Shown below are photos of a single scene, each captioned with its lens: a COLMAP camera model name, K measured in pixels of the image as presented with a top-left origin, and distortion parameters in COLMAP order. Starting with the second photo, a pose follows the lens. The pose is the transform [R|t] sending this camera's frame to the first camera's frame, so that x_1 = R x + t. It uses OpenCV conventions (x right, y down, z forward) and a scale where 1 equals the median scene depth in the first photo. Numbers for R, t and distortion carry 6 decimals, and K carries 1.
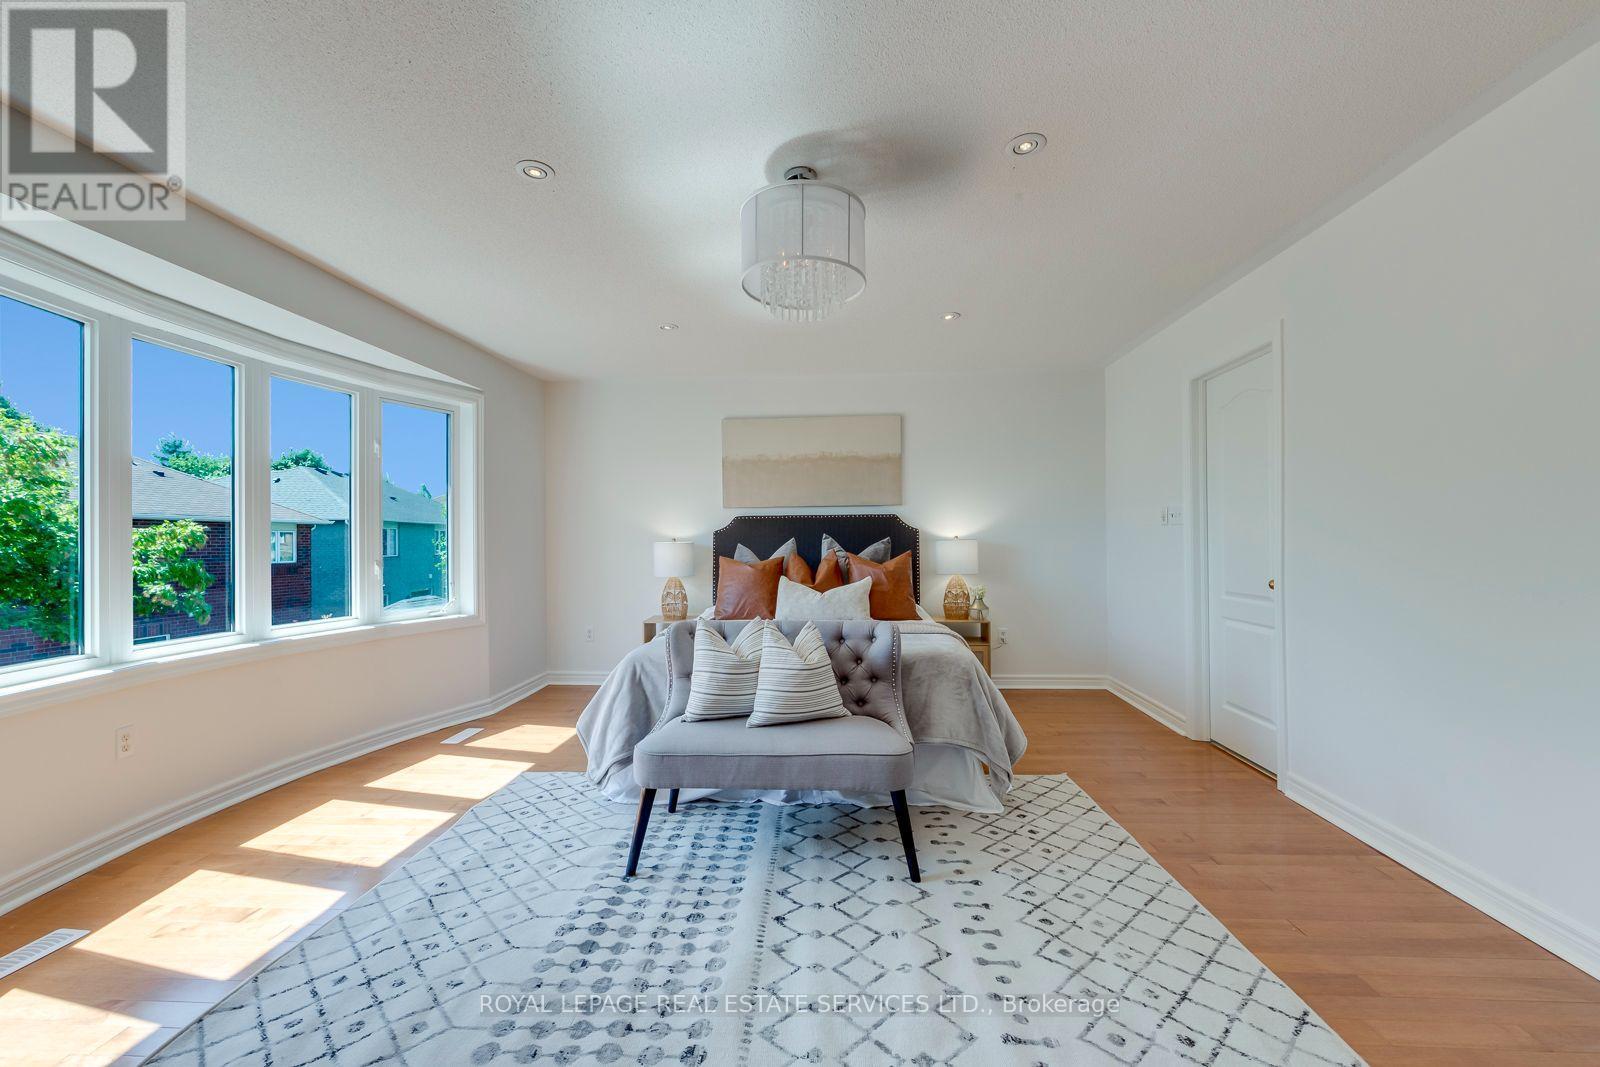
lens RADIAL K [[640.7, 0, 802.5], [0, 640.7, 537.6], [0, 0, 1]] dist [0.000904, 0.000616]
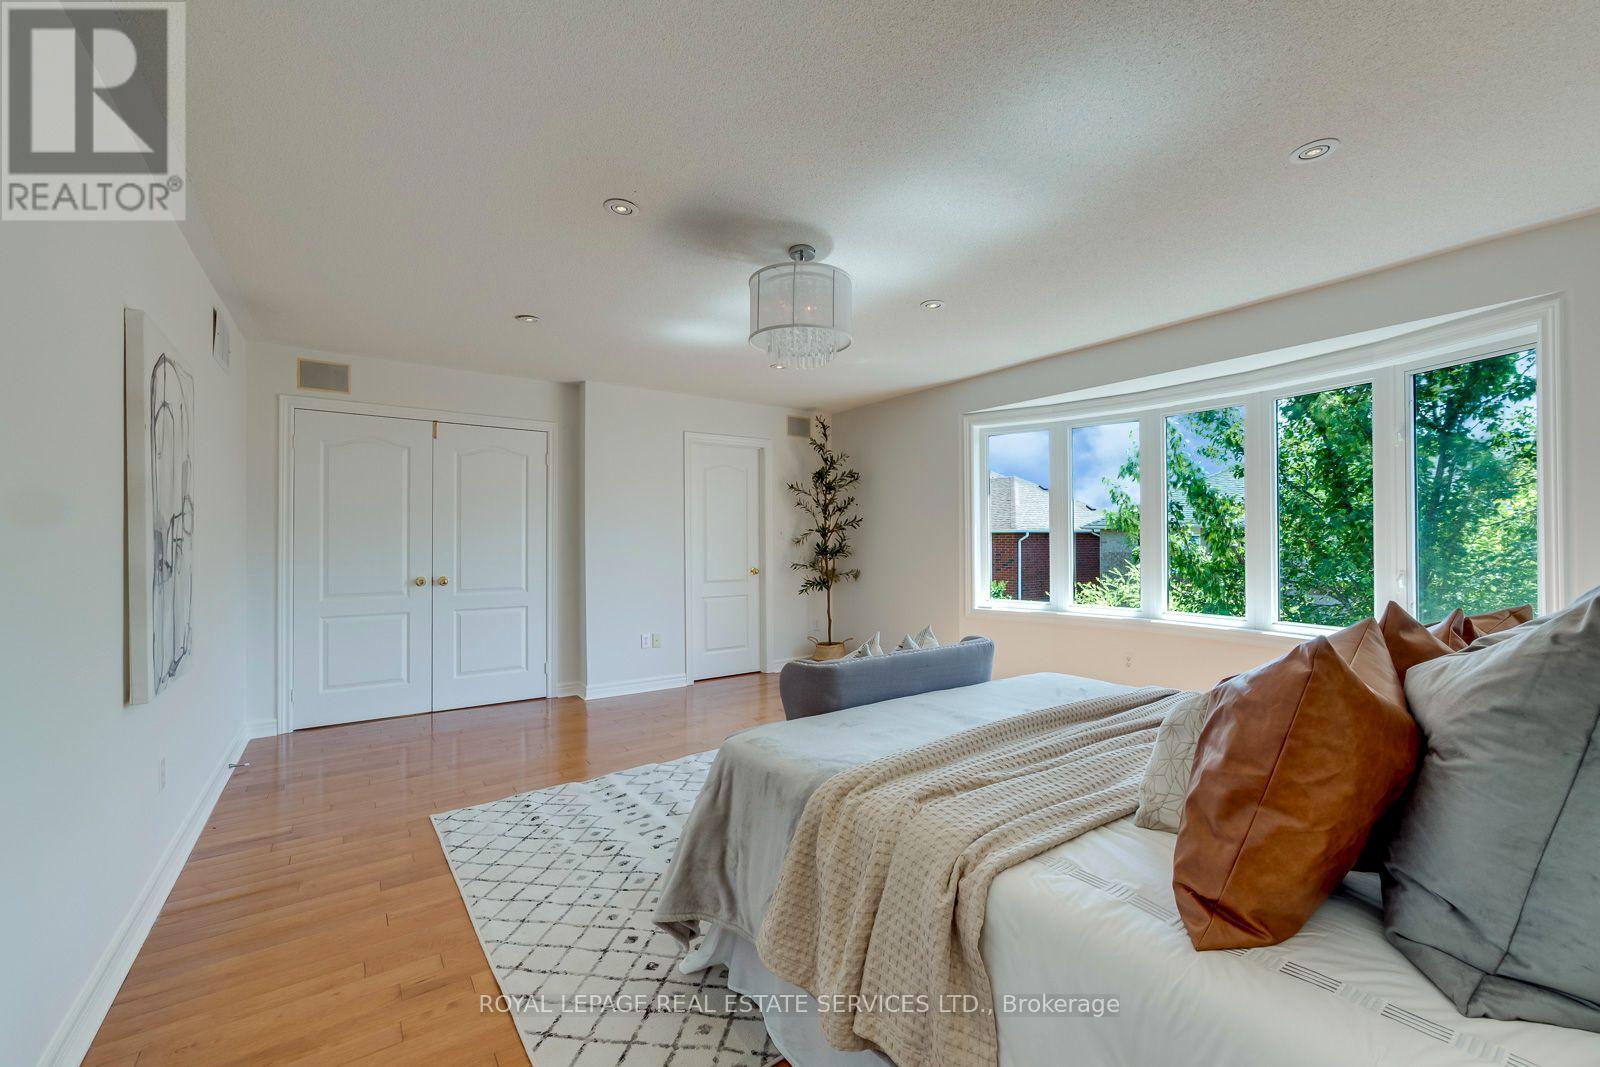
lens RADIAL K [[640.7, 0, 802.5], [0, 640.7, 537.6], [0, 0, 1]] dist [0.000904, 0.000616]
pose [[-0.775762, 0.005473, -0.631002, 0.782174], [0.013493, 0.999878, -0.007916, -0.017514], [0.630882, -0.014655, -0.775741, 1.982625]]
